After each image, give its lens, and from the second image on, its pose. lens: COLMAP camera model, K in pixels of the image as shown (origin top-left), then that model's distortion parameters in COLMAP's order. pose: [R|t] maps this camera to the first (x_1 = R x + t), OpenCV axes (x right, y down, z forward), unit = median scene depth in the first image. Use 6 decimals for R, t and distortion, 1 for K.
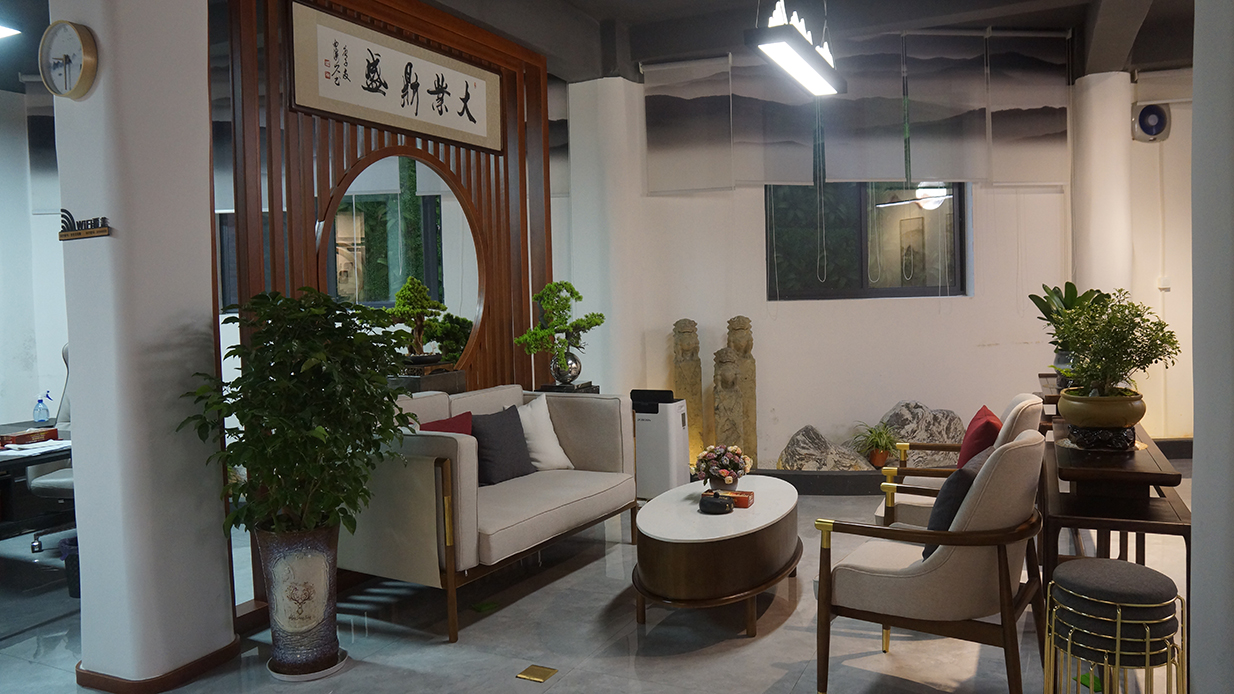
lens RADIAL K [[884.5, 0, 617.0], [0, 884.5, 347.0], [0, 0, 1]] dist [-0.128874, 0.109821]
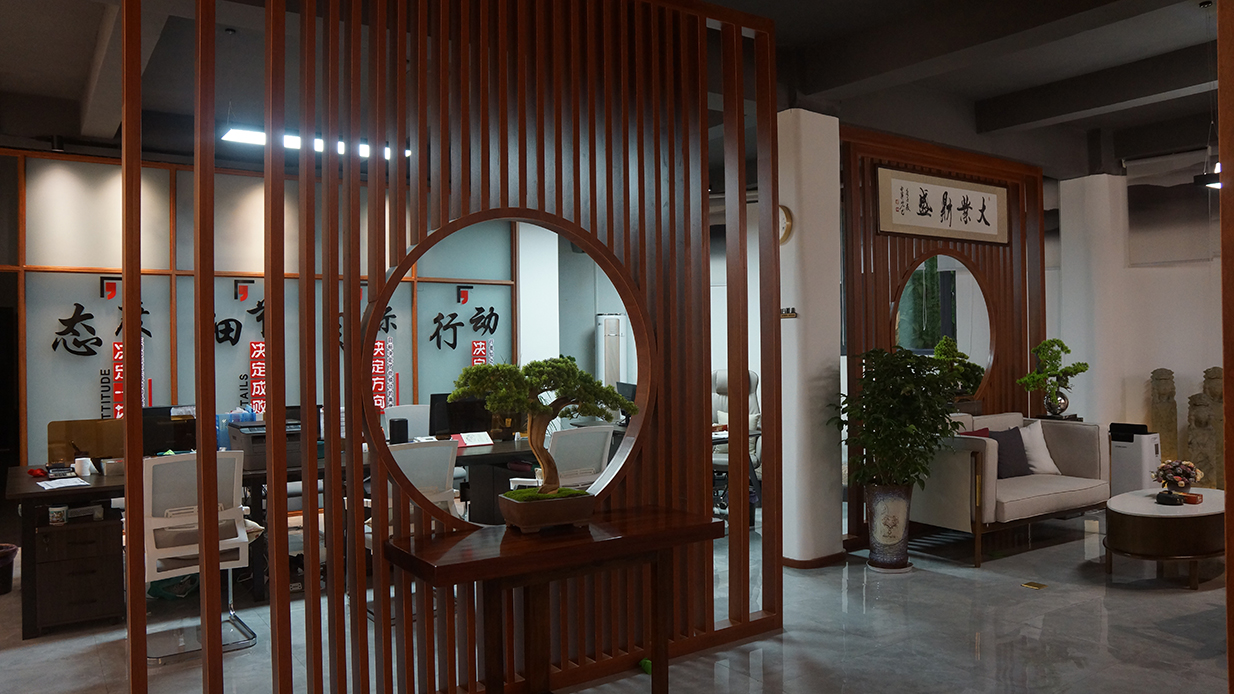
lens RADIAL K [[884.5, 0, 617.0], [0, 884.5, 347.0], [0, 0, 1]] dist [-0.128874, 0.109821]
pose [[0.867234, 0.014646, -0.497686, 0.015080], [-0.036215, 0.998775, -0.033713, 0.007895], [0.496582, 0.047261, 0.866702, -0.525847]]
